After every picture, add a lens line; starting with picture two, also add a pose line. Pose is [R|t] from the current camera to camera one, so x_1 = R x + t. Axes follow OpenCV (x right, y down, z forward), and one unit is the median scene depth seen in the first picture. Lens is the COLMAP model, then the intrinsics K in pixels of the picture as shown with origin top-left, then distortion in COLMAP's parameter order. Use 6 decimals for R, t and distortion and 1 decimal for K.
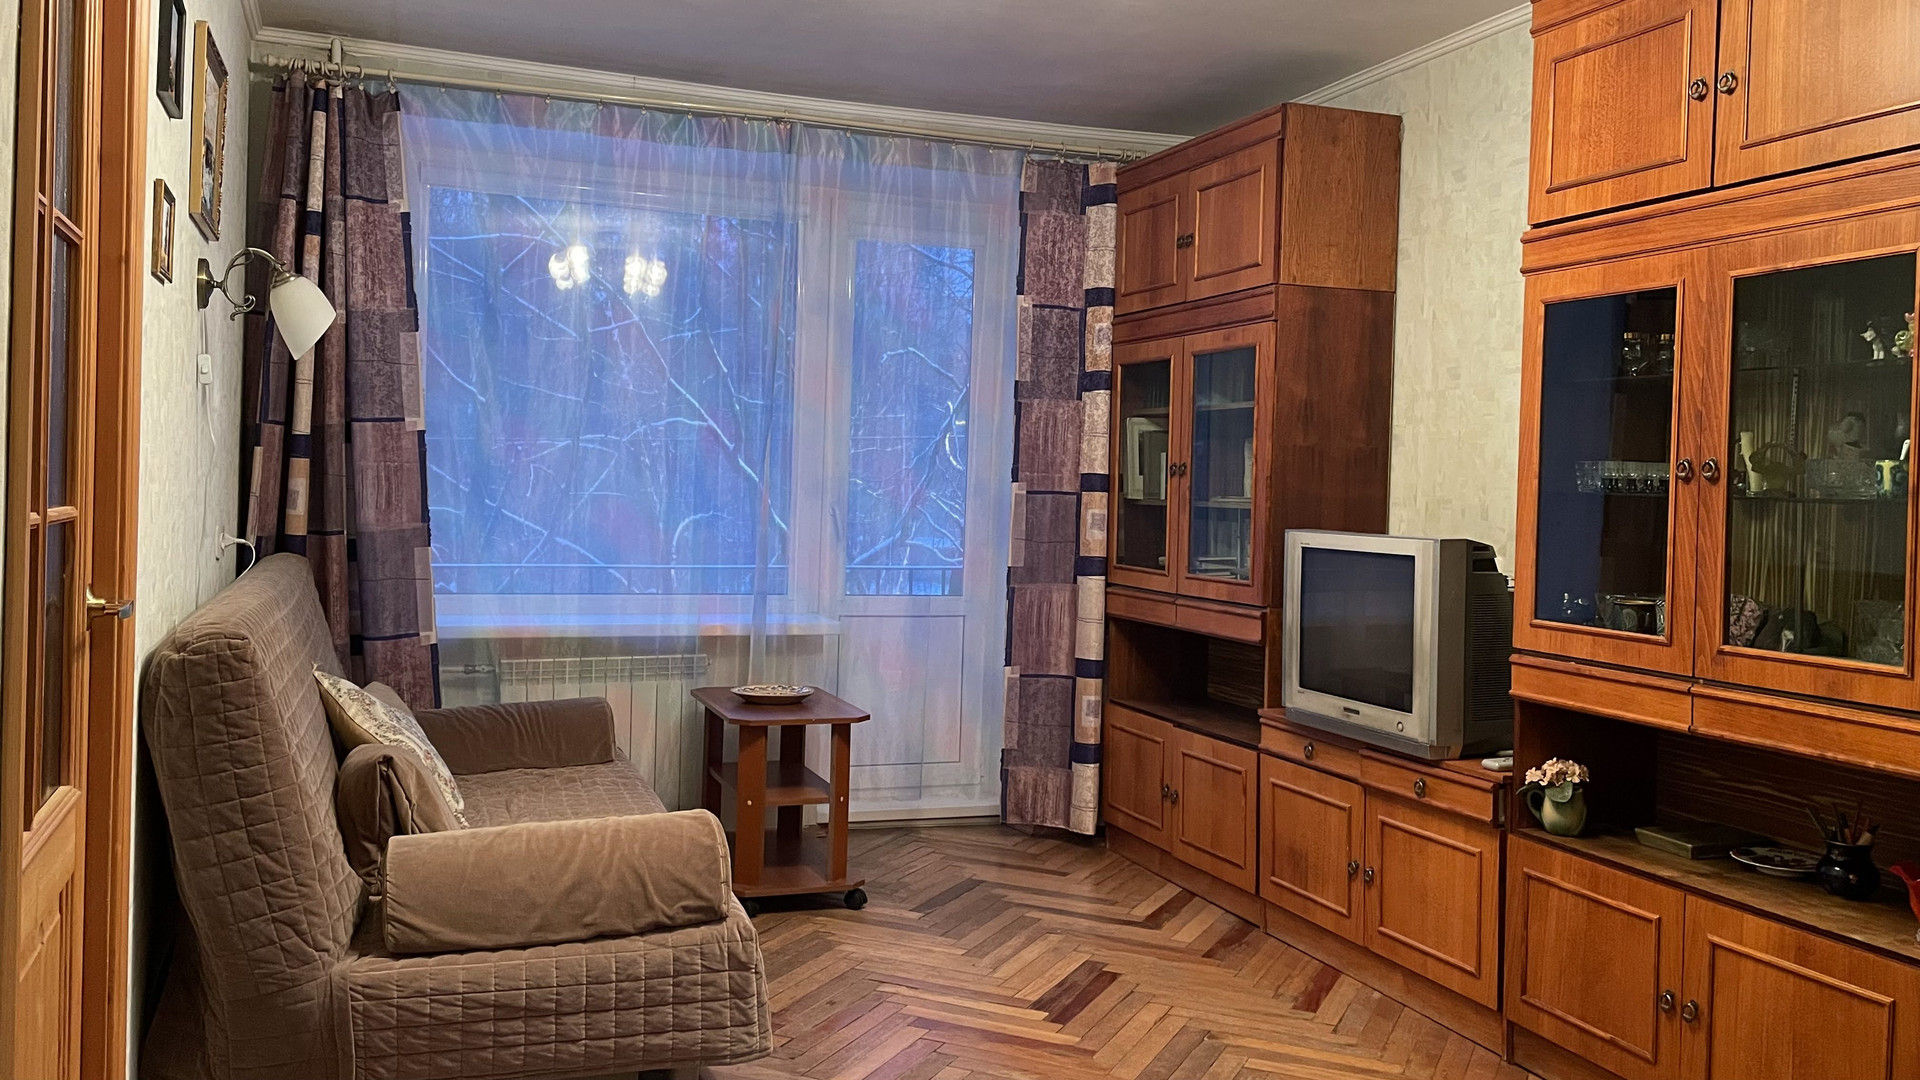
lens RADIAL K [[1574.0, 0, 967.0], [0, 1574.0, 535.6], [0, 0, 1]] dist [0.132694, -0.186731]
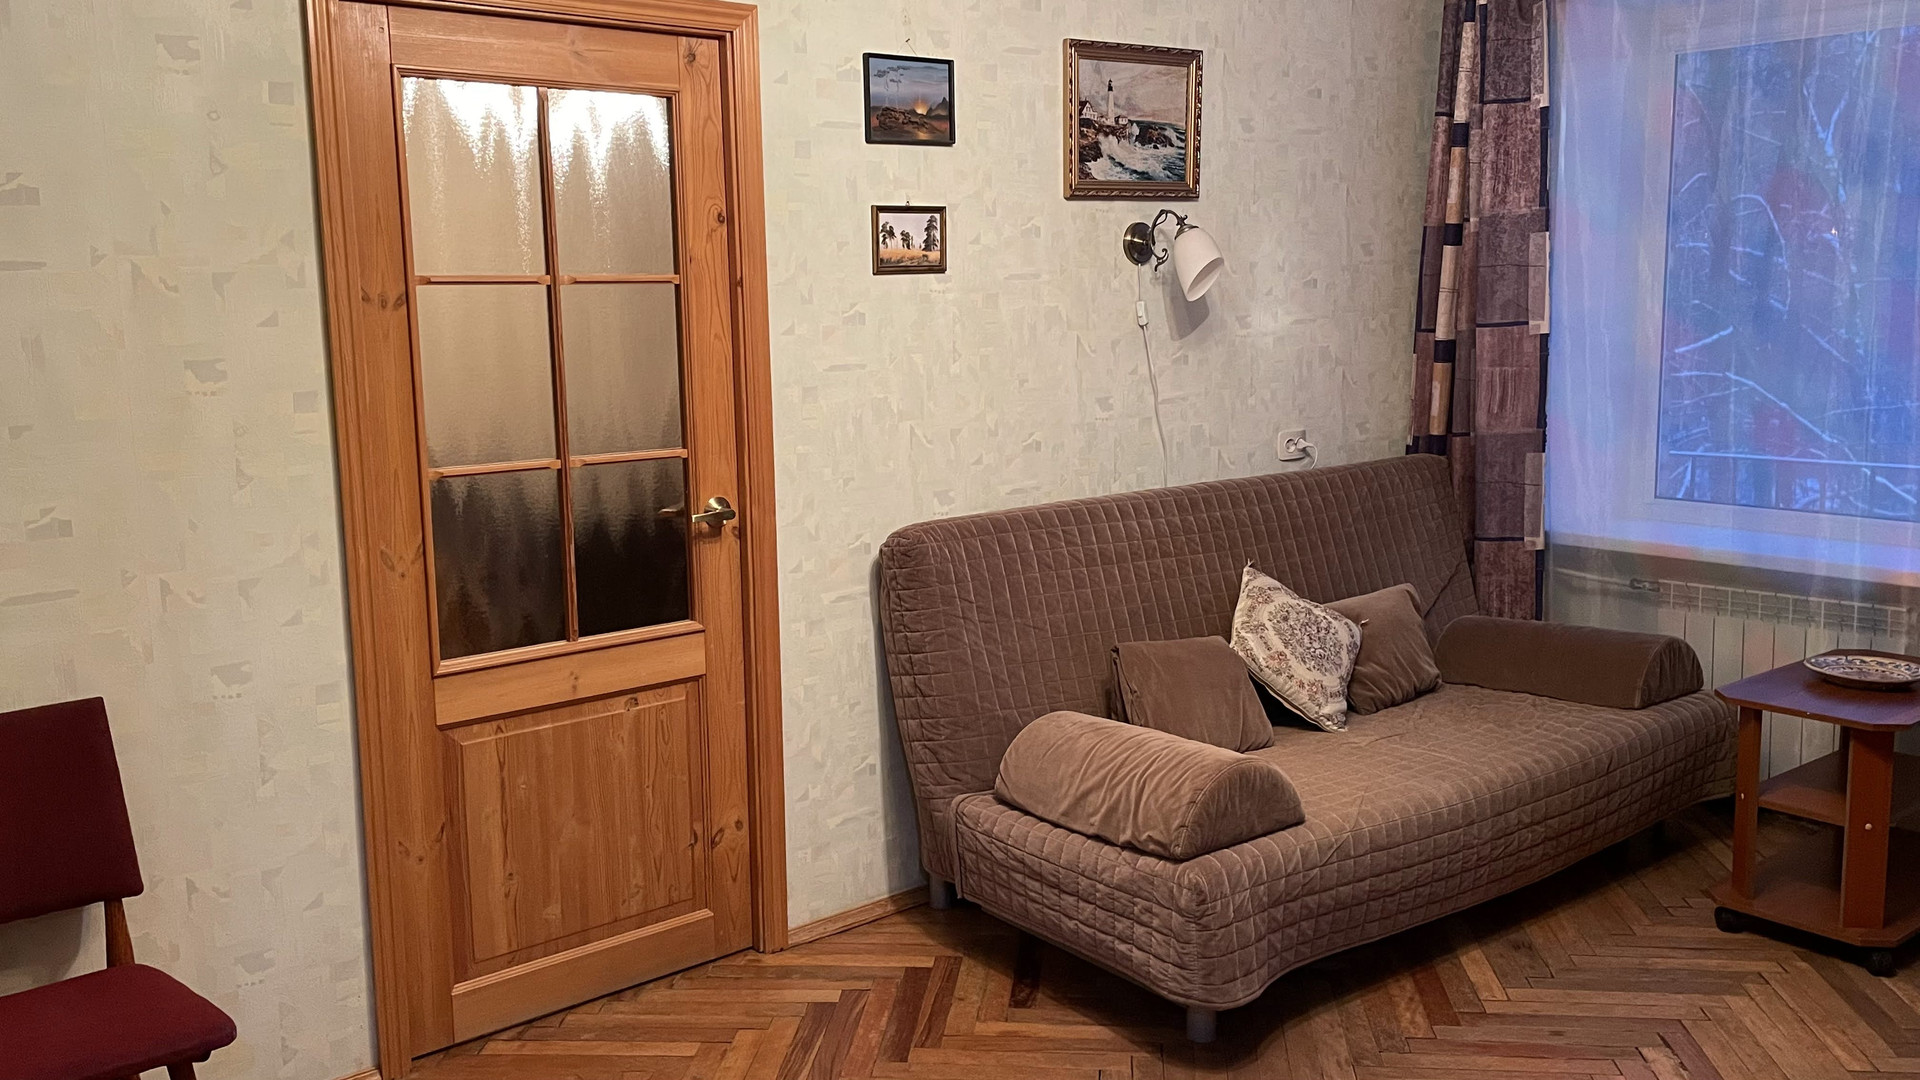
lens RADIAL K [[1574.0, 0, 967.0], [0, 1574.0, 535.6], [0, 0, 1]] dist [0.132694, -0.186731]
pose [[0.334229, 0.113686, -0.935610, 0.464078], [-0.008146, 0.993010, 0.117751, -0.055150], [0.942457, -0.031734, 0.332819, 0.337859]]
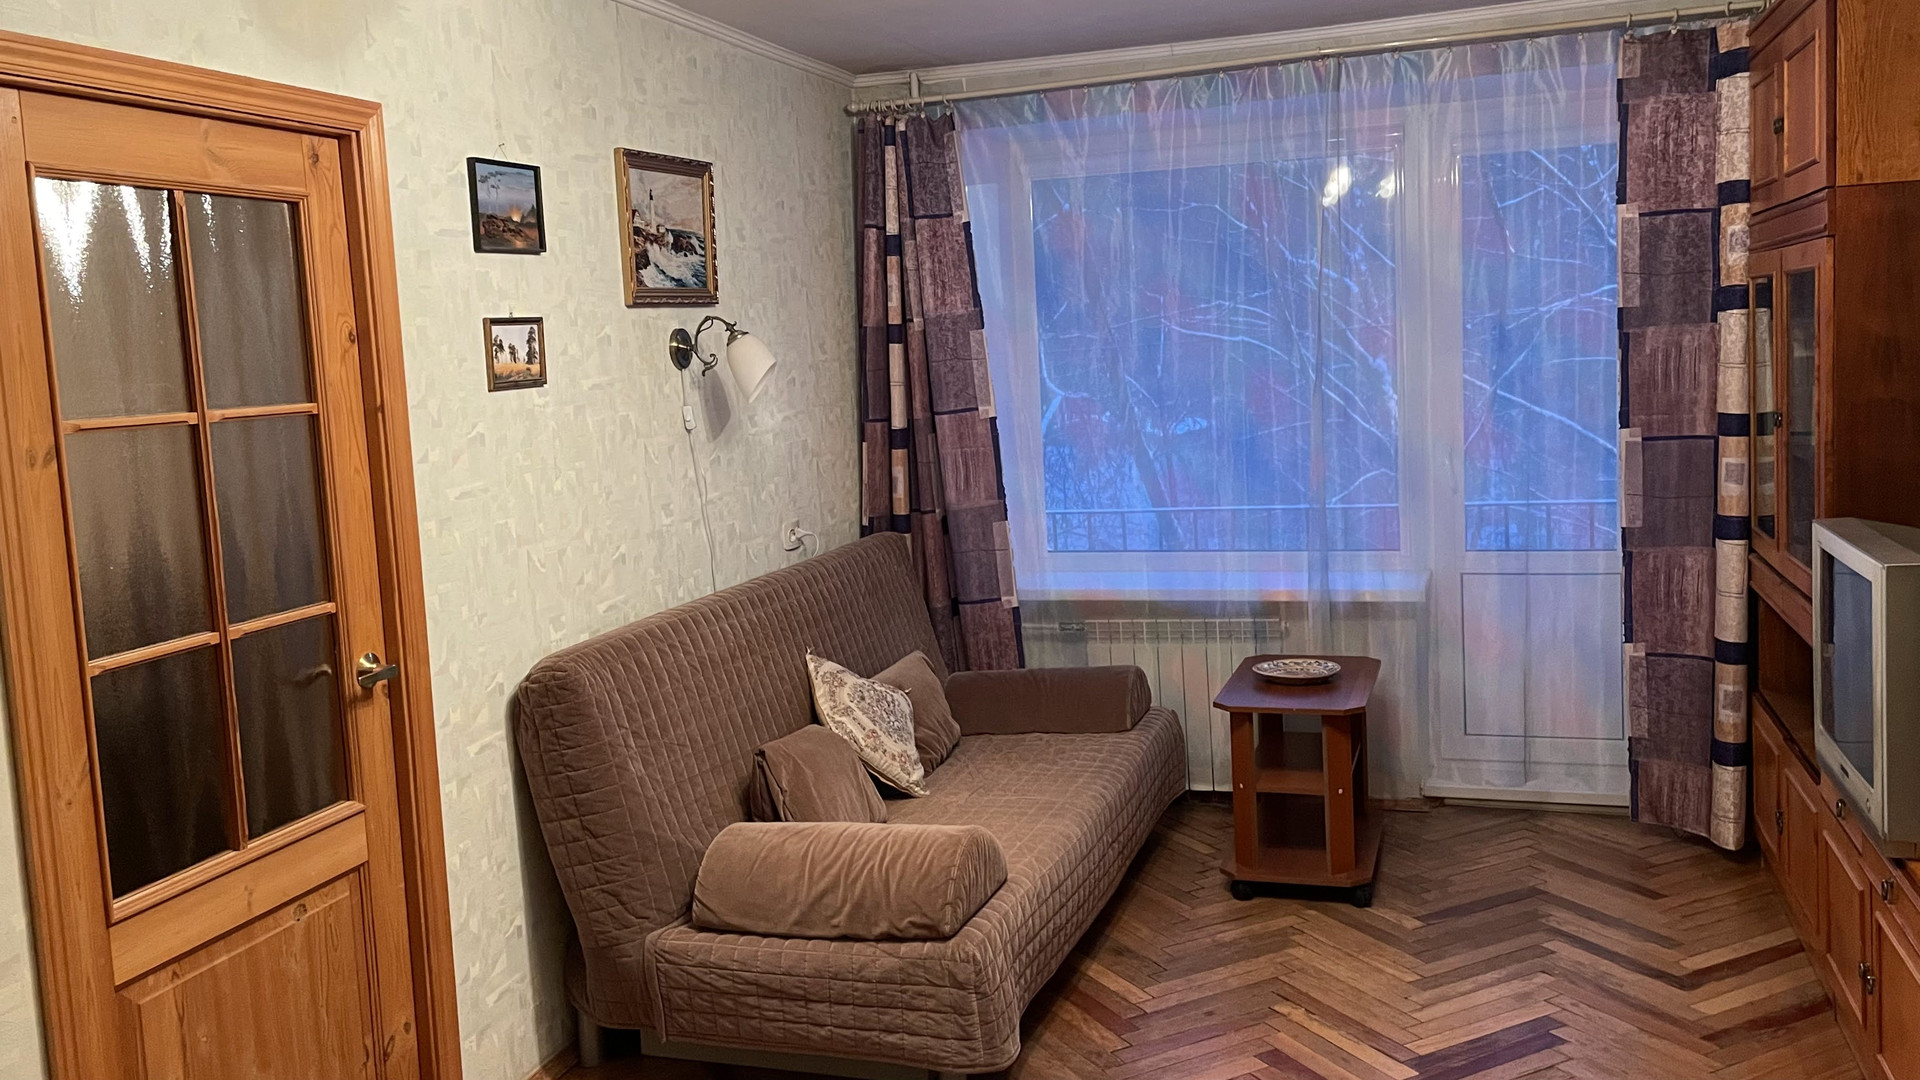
lens RADIAL K [[1574.0, 0, 967.0], [0, 1574.0, 535.6], [0, 0, 1]] dist [0.132694, -0.186731]
pose [[0.784084, 0.007469, -0.620610, 0.327396], [0.052015, 0.995619, 0.077699, -0.070387], [0.618472, -0.093203, 0.780260, 0.125363]]
